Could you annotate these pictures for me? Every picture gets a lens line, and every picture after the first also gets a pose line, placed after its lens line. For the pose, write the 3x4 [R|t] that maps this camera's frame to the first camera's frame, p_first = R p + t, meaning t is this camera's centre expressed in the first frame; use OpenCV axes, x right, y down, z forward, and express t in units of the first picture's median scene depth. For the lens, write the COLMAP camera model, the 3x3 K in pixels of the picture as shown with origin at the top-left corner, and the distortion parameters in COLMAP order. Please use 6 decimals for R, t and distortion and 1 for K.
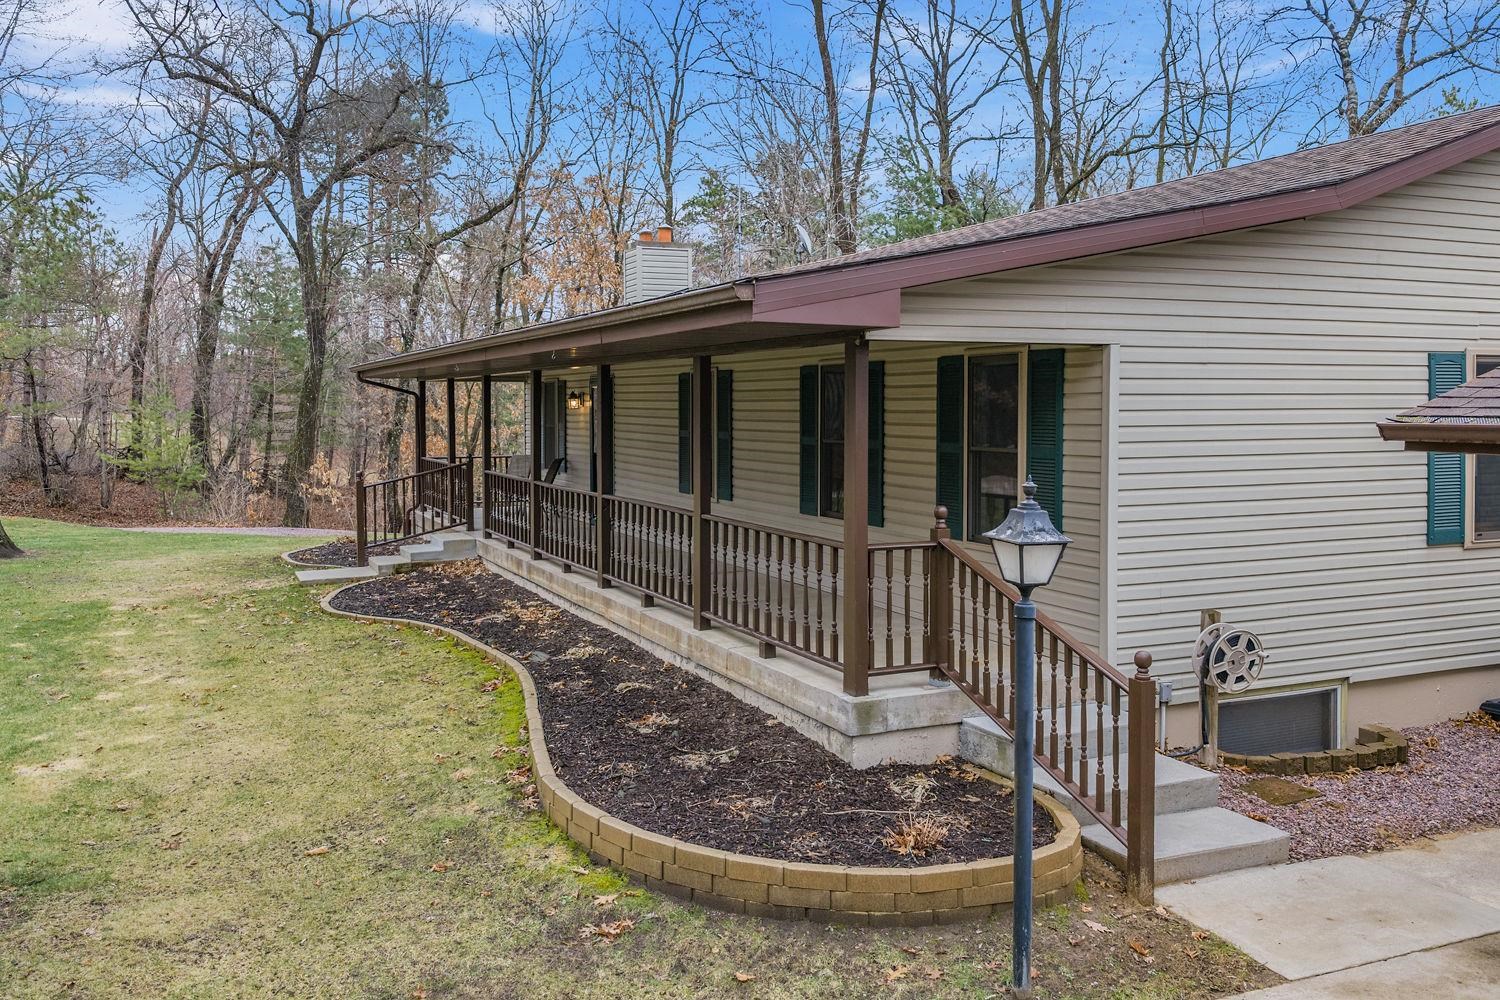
lens RADIAL K [[1248.9, 0, 726.4], [0, 1248.9, 431.7], [0, 0, 1]] dist [0.027985, -0.019864]
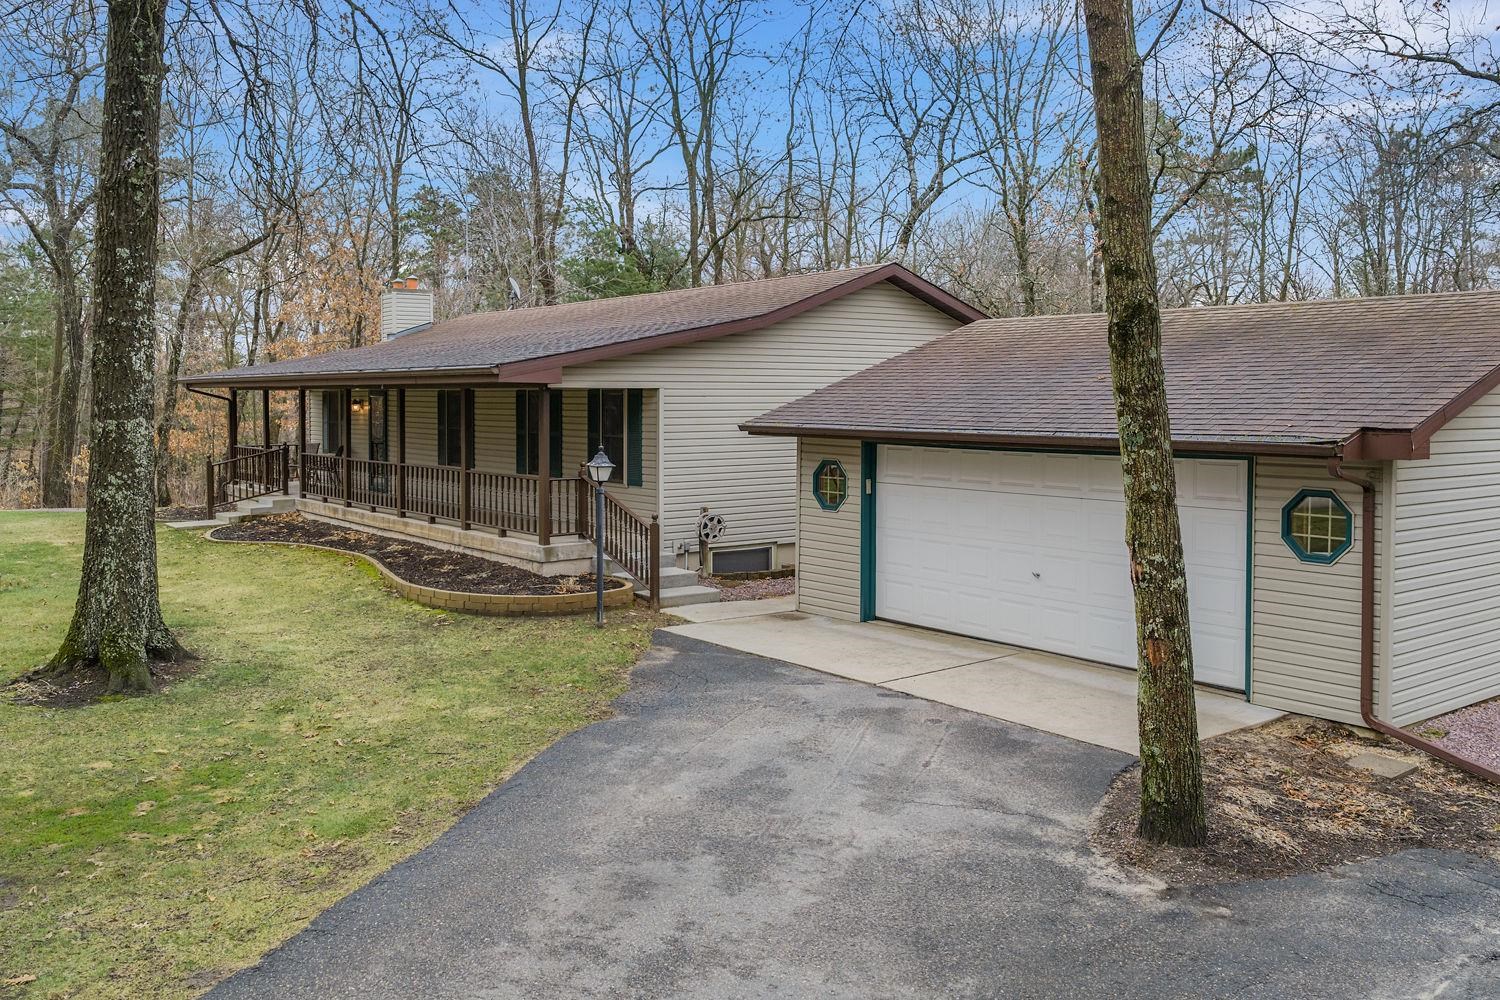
lens RADIAL K [[1248.9, 0, 726.4], [0, 1248.9, 431.7], [0, 0, 1]] dist [0.027985, -0.019864]
pose [[0.972805, -0.003423, 0.231599, -0.066772], [0.001931, 0.999976, 0.006667, -0.005110], [-0.231616, -0.006038, 0.972789, -0.861375]]
